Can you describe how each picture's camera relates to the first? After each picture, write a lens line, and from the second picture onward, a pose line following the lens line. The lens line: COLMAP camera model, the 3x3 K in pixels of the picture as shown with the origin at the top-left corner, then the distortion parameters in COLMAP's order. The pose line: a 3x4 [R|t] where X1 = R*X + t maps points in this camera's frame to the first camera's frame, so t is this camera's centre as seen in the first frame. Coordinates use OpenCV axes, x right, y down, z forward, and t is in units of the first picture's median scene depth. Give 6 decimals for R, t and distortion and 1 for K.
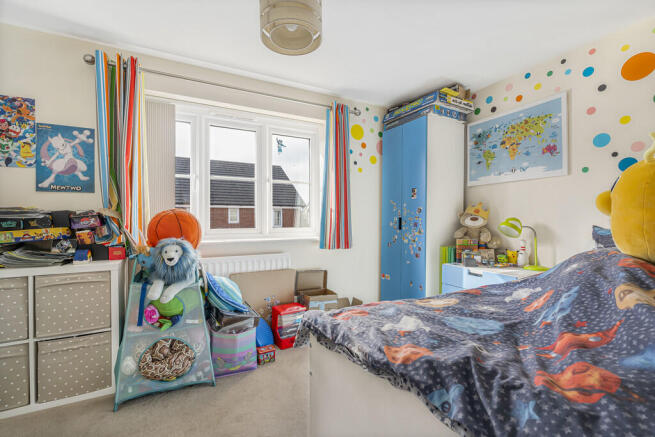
lens RADIAL K [[291.9, 0, 327.4], [0, 291.9, 218.0], [0, 0, 1]] dist [0.000998, 0.000199]
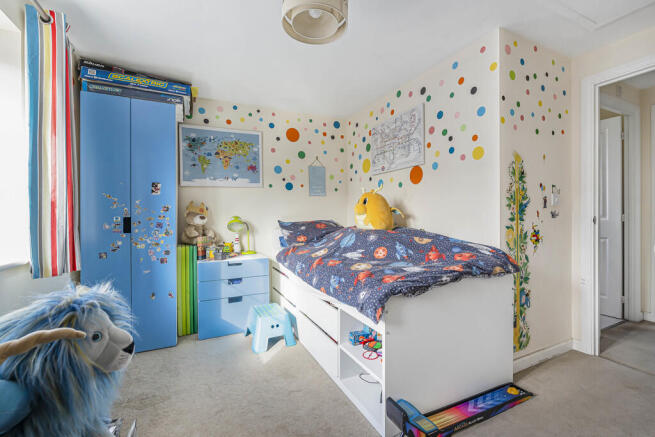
lens RADIAL K [[291.9, 0, 328.5], [0, 291.9, 216.4], [0, 0, 1]] dist [0.000998, 0.000199]
pose [[0.035569, -0.007172, 0.999342, -0.550628], [0.010965, 0.999917, 0.006785, -0.003409], [-0.999307, 0.010716, 0.035644, 0.487241]]
